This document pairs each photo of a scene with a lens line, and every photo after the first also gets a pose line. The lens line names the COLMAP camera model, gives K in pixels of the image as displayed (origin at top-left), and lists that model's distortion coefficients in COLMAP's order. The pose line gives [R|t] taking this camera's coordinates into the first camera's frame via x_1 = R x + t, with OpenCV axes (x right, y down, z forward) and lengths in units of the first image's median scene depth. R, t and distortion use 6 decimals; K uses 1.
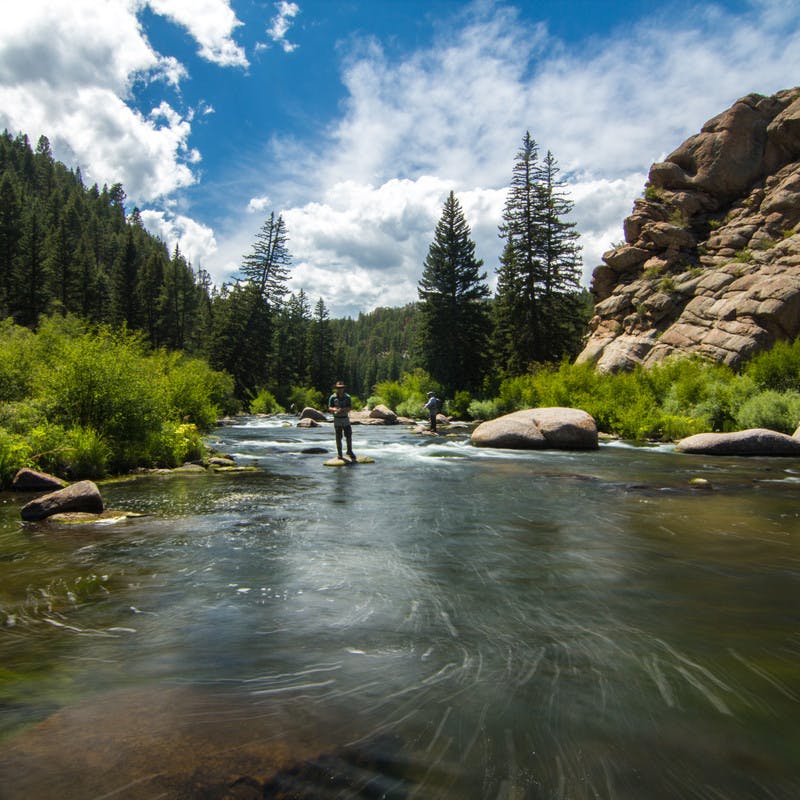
lens RADIAL K [[662.2, 0, 400.0], [0, 662.2, 400.0], [0, 0, 1]] dist [-0.012731, -0.006403]
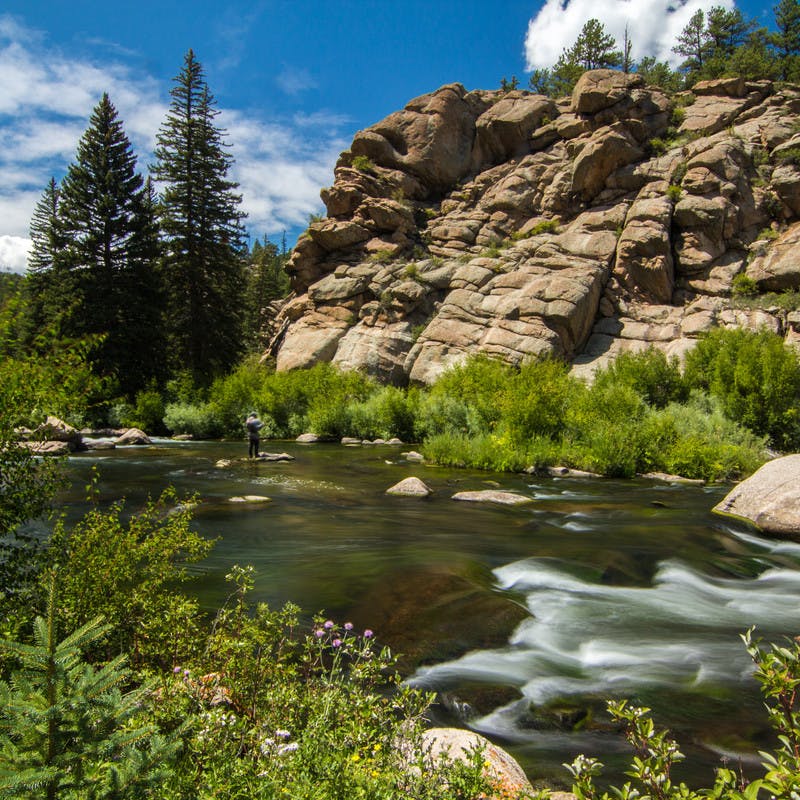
lens RADIAL K [[662.2, 0, 400.0], [0, 662.2, 400.0], [0, 0, 1]] dist [-0.012731, -0.006403]
pose [[0.743300, 0.001545, 0.668956, -0.179353], [-0.010507, 0.999901, 0.009366, -0.015256], [-0.668875, -0.013990, 0.743243, 0.358295]]
